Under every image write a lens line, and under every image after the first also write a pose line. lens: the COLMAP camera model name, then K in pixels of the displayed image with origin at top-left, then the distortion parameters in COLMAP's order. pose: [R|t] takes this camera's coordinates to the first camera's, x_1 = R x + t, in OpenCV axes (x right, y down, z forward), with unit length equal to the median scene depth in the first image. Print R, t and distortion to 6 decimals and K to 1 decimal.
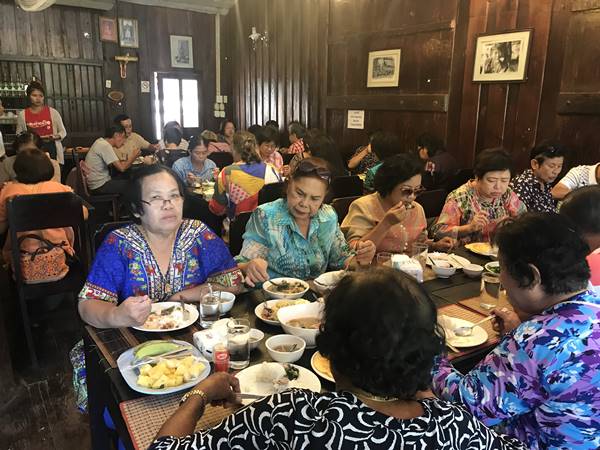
lens RADIAL K [[508.5, 0, 300.0], [0, 508.5, 225.0], [0, 0, 1]] dist [0.013586, 0.010423]
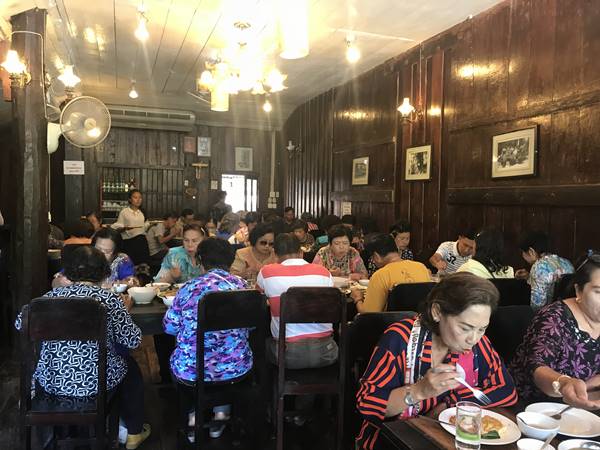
lens RADIAL K [[508.0, 0, 300.0], [0, 508.0, 225.0], [0, 0, 1]] dist [0.026224, 0.000105]
pose [[0.970019, 0.017672, -0.242386, 0.395899], [-0.062645, 0.981831, -0.179118, 0.086074], [0.234817, 0.188932, 0.953502, -0.301724]]
